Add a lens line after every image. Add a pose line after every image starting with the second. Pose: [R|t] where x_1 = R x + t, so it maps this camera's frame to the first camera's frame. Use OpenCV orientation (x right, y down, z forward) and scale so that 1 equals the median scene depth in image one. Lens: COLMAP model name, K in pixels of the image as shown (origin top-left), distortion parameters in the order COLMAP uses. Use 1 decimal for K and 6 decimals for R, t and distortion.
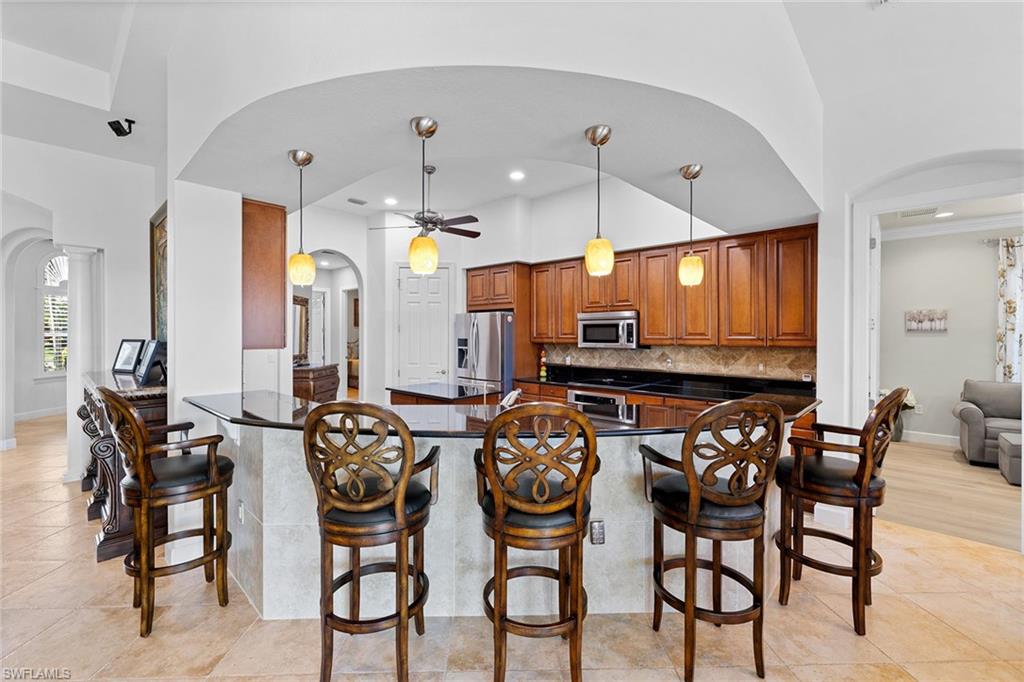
lens RADIAL K [[434.8, 0, 507.6], [0, 434.8, 338.7], [0, 0, 1]] dist [0.003405, 0.000044]
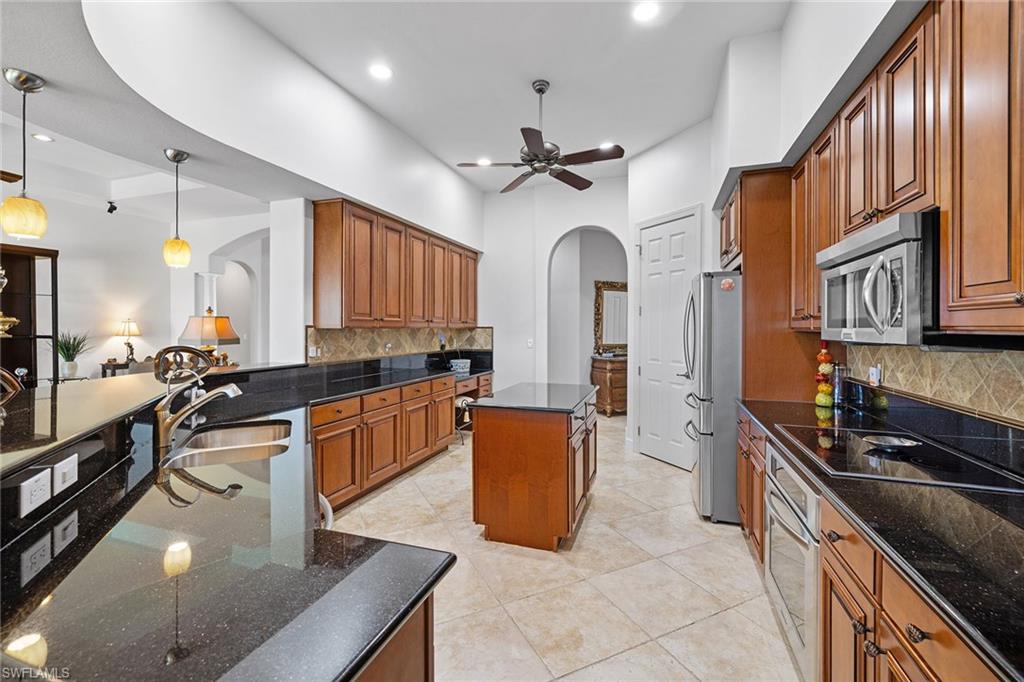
lens RADIAL K [[434.8, 0, 509.4], [0, 434.8, 331.2], [0, 0, 1]] dist [0.003405, 0.000044]
pose [[0.410298, 0.006776, -0.911926, 0.409644], [-0.010467, 0.999942, 0.002721, 0.013383], [0.911891, 0.008429, 0.410345, 0.590040]]
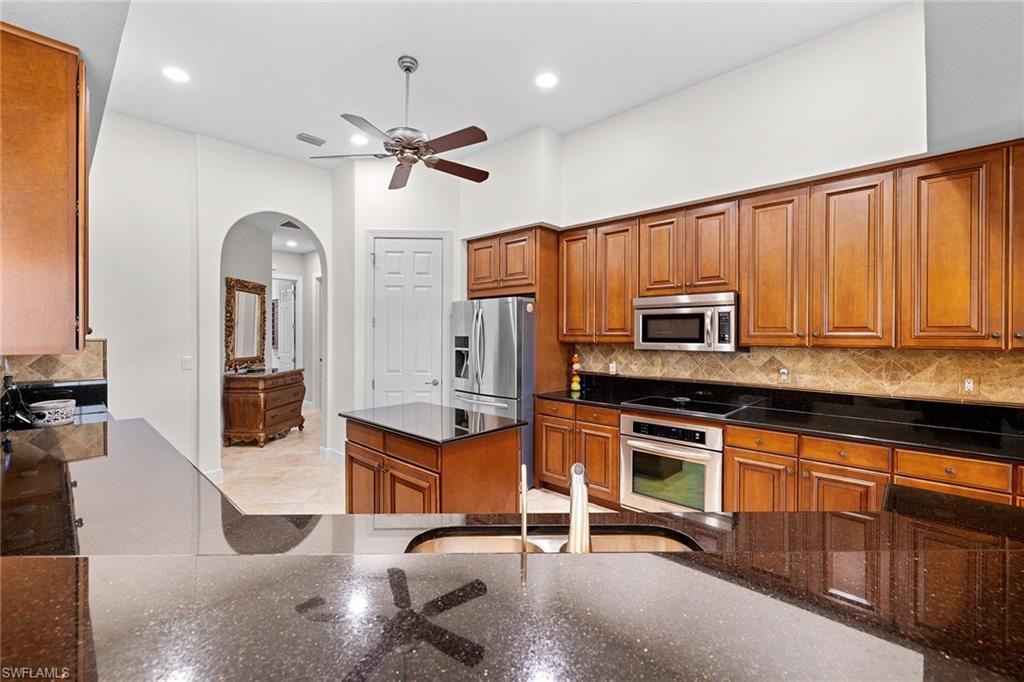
lens RADIAL K [[434.8, 0, 508.2], [0, 434.8, 336.6], [0, 0, 1]] dist [0.003405, 0.000044]
pose [[0.999993, 0.002745, -0.002397, -0.029449], [-0.002758, 0.999983, -0.005194, 0.004317], [0.002383, 0.005200, 0.999984, 0.336125]]
